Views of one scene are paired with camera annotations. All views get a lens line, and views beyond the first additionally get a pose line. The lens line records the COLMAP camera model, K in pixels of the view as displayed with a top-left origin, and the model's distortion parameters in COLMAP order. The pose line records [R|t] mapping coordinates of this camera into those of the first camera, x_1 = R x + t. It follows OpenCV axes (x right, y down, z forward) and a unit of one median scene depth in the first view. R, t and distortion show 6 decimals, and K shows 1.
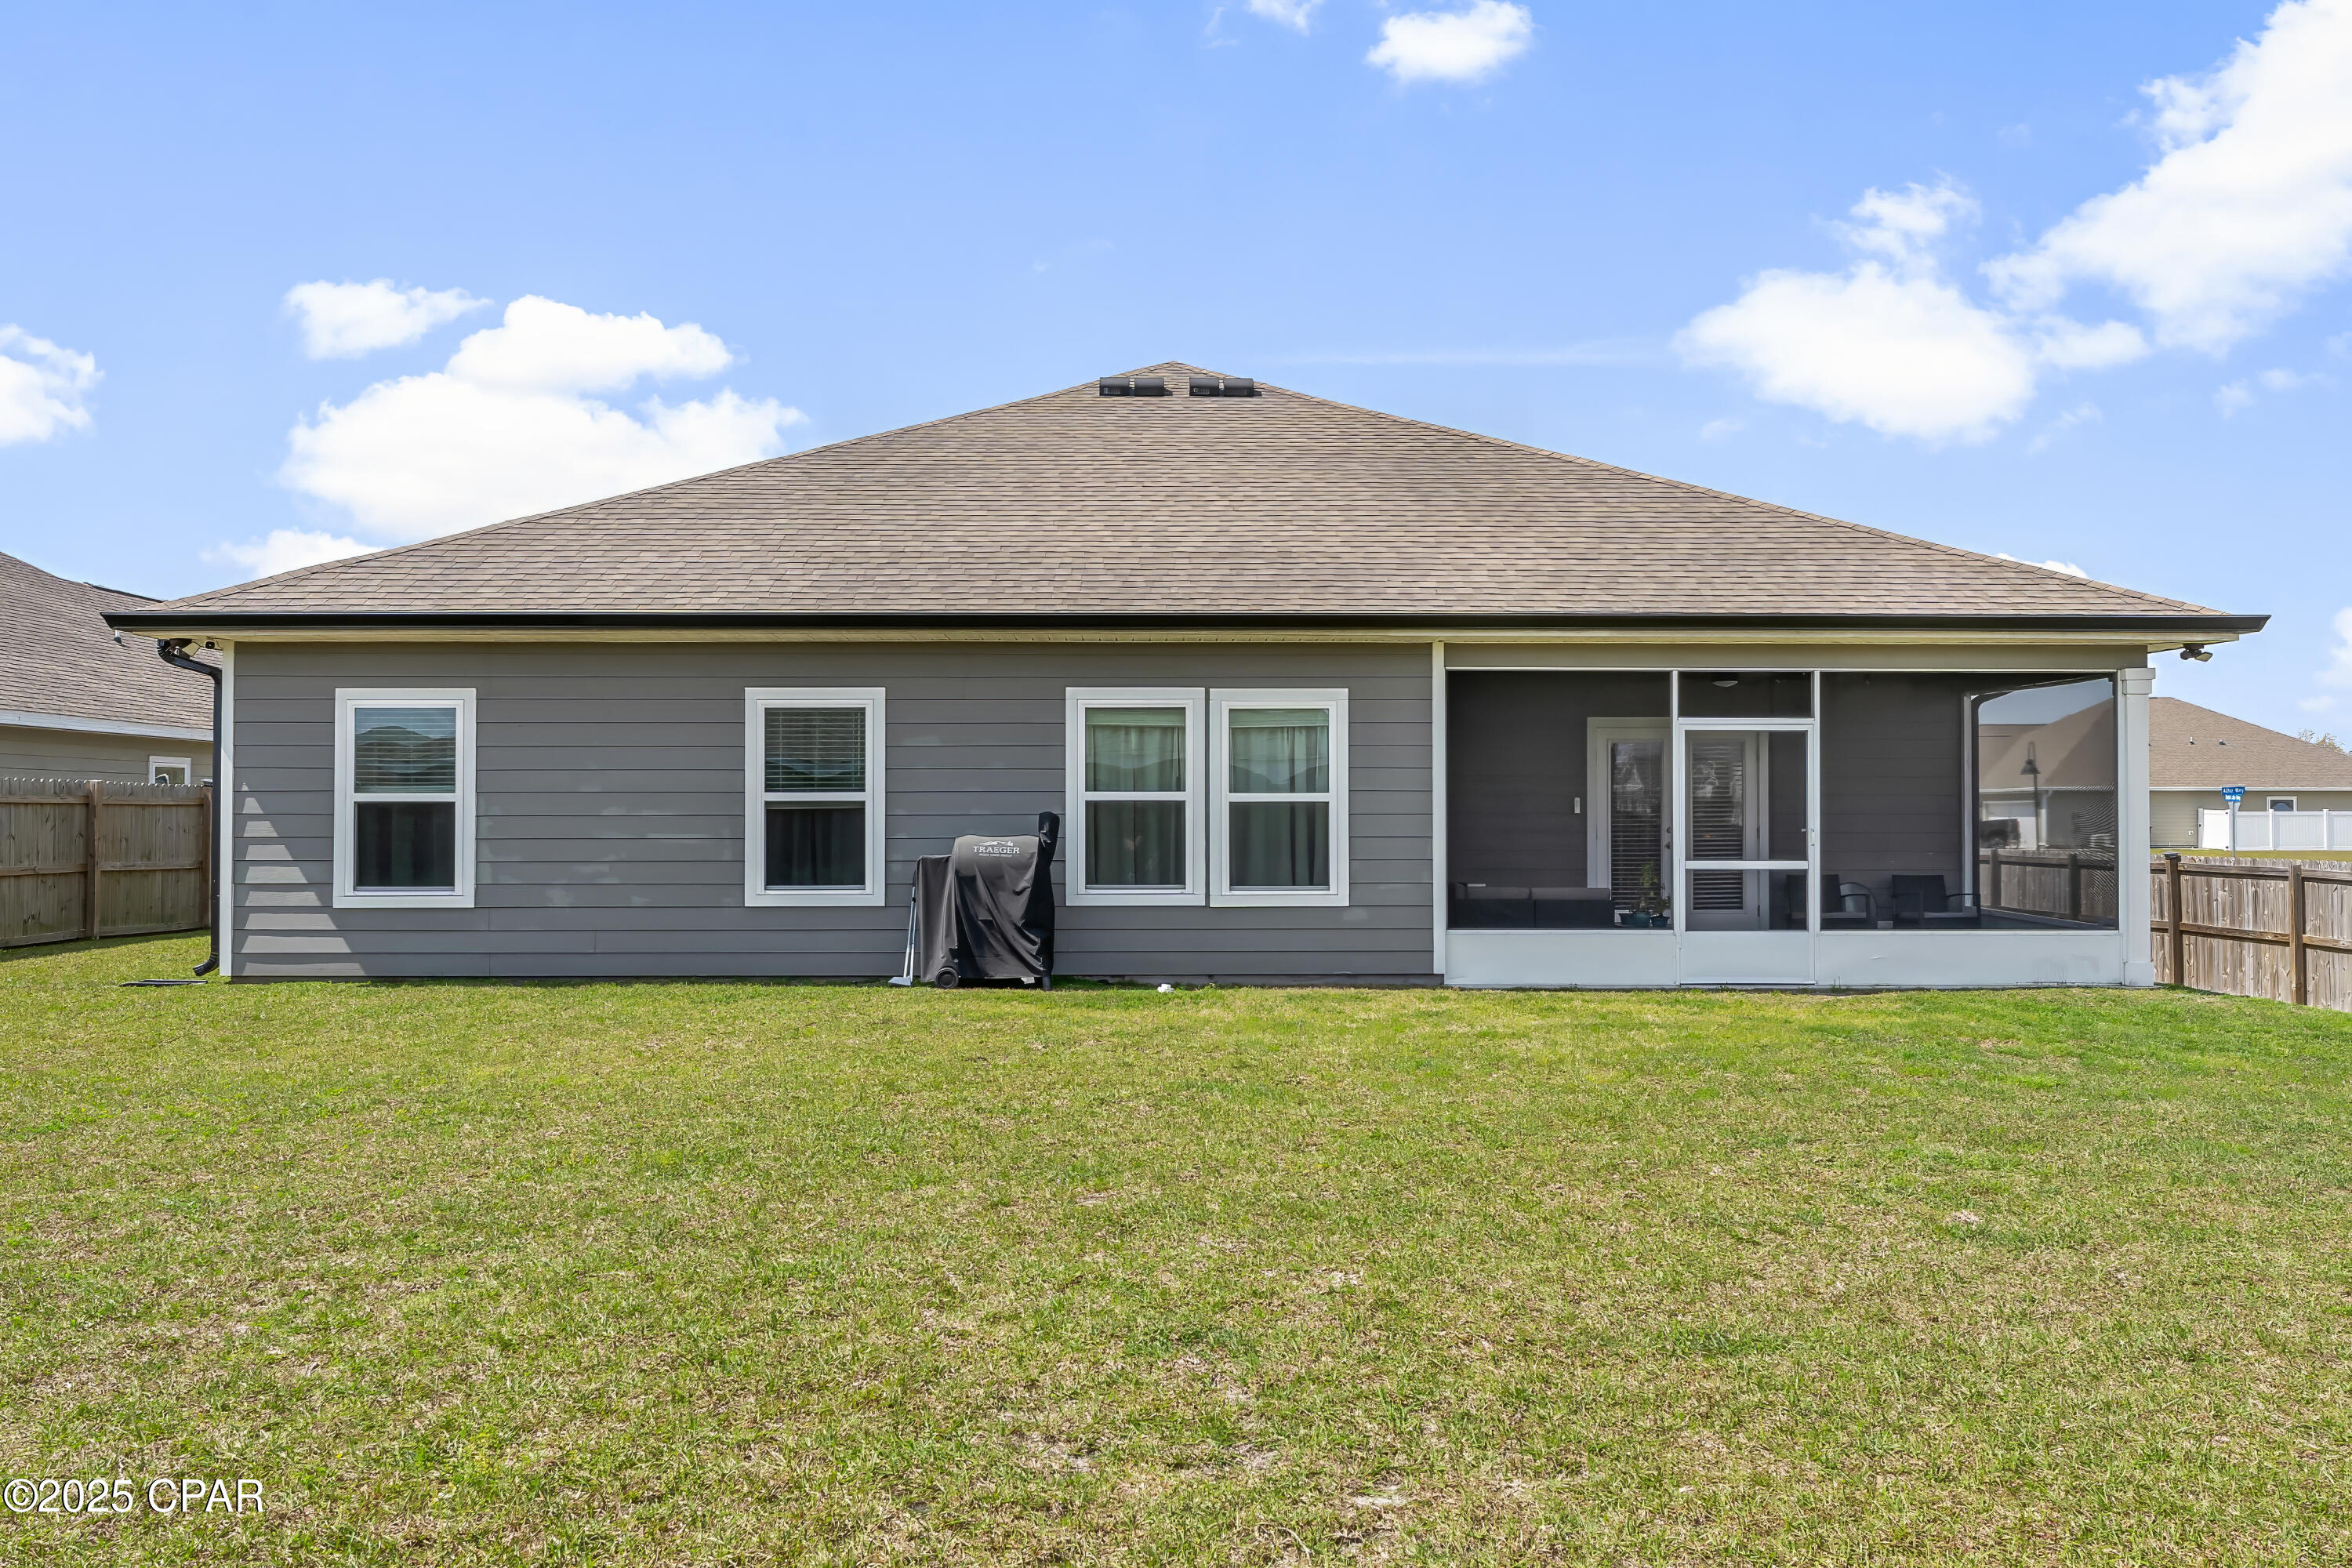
lens RADIAL K [[1722.2, 0, 1176.6], [0, 1722.2, 774.7], [0, 0, 1]] dist [0.005166, 0.000525]
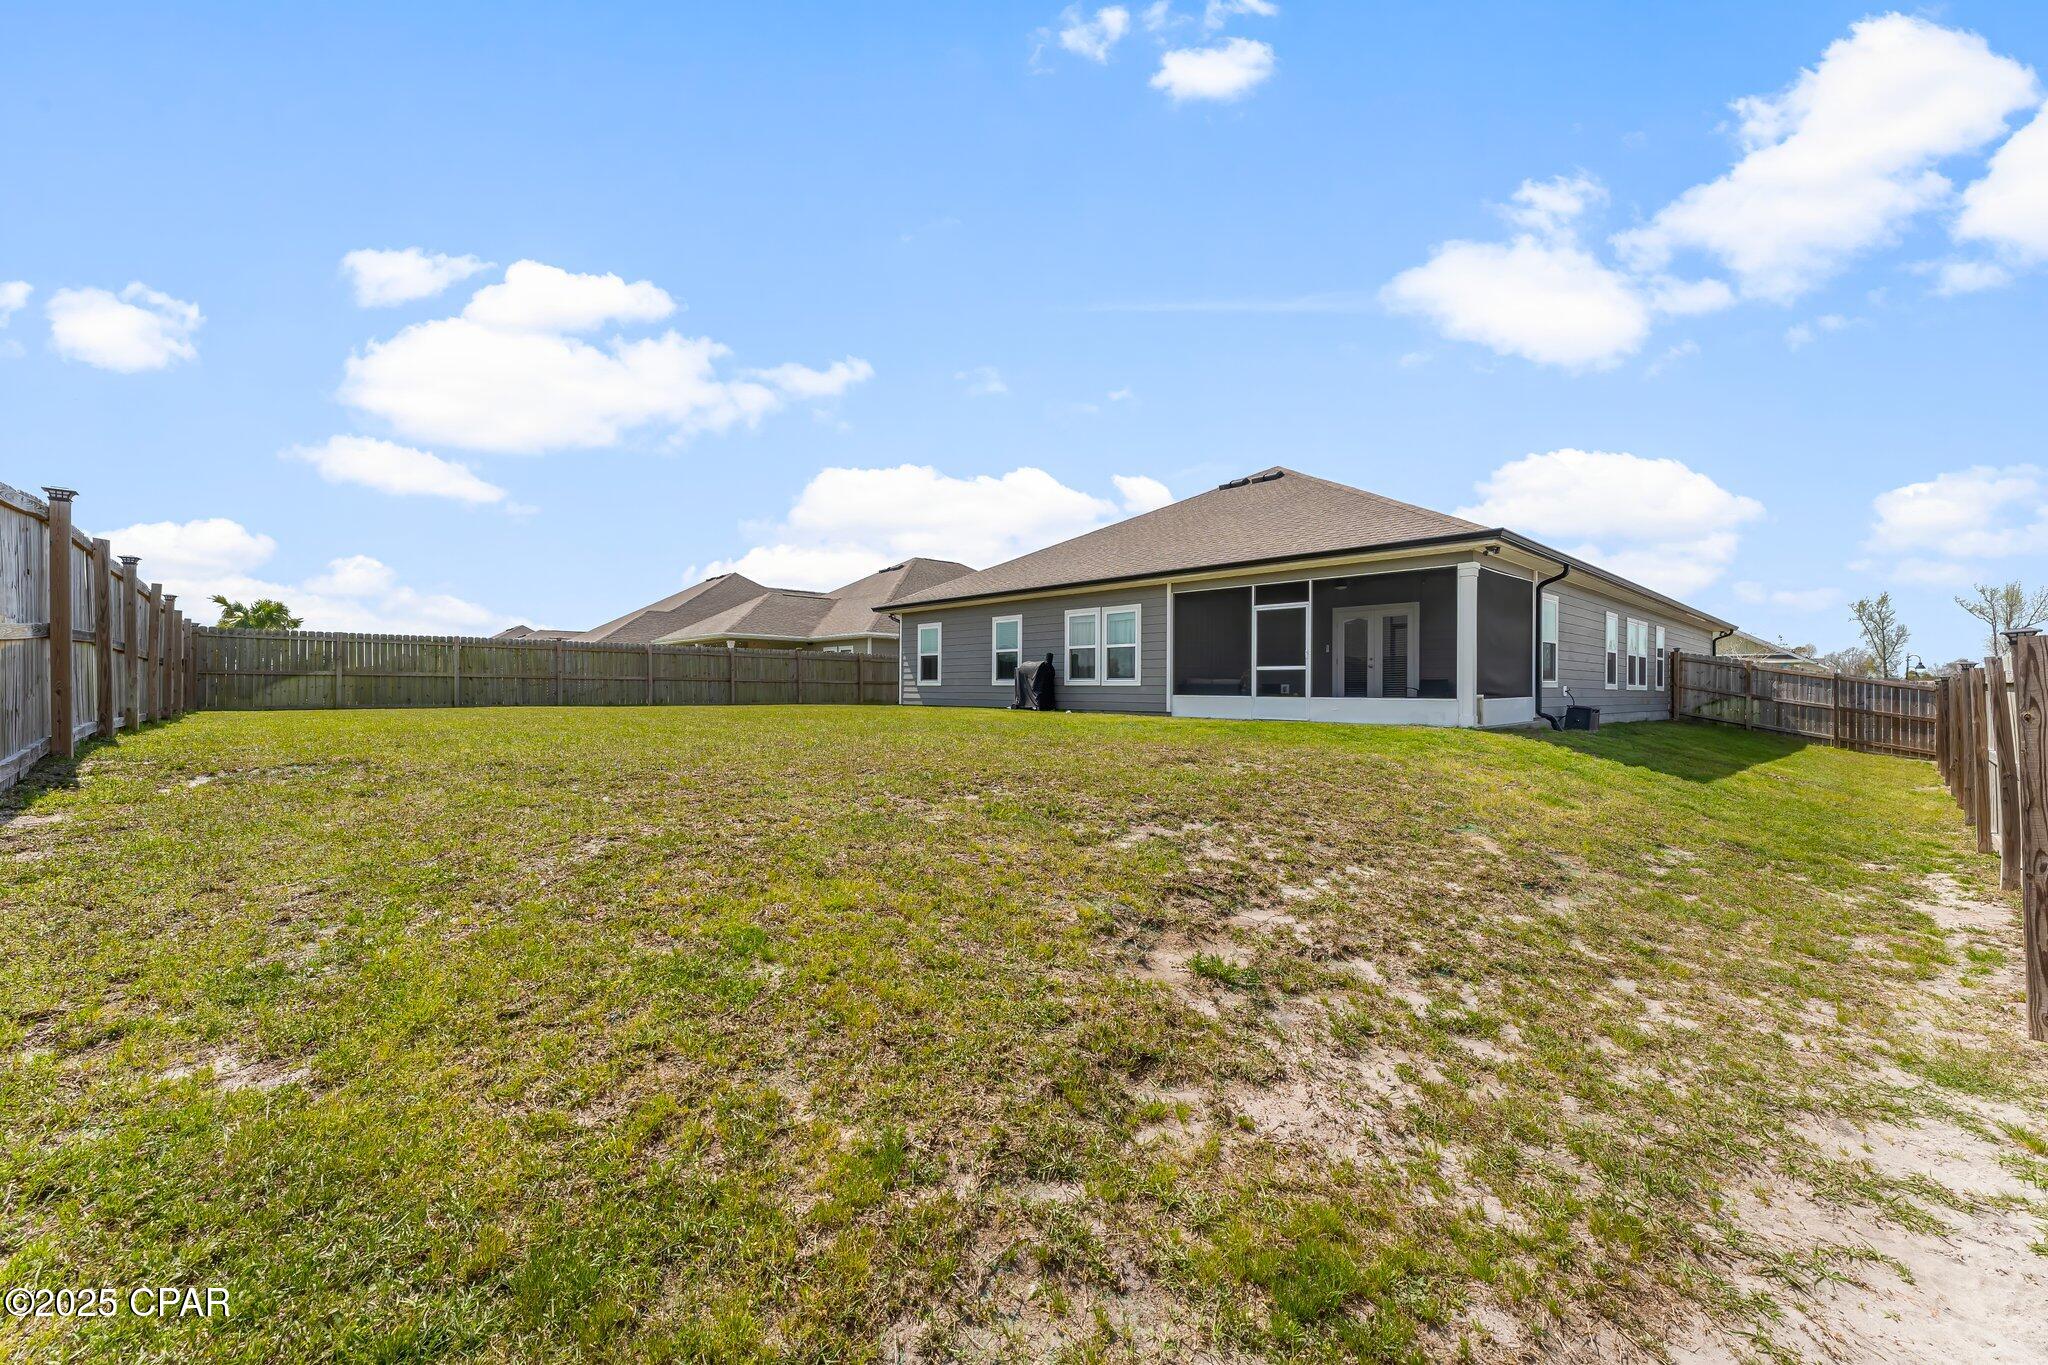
lens RADIAL K [[839.3, 0, 1009.0], [0, 839.3, 683.9], [0, 0, 1]] dist [-0.000957, 0.000350]
pose [[0.658543, -0.000983, -0.752542, 0.939852], [0.007821, 0.999954, 0.005538, 0.064982], [0.752502, -0.009532, 0.658521, -0.006490]]
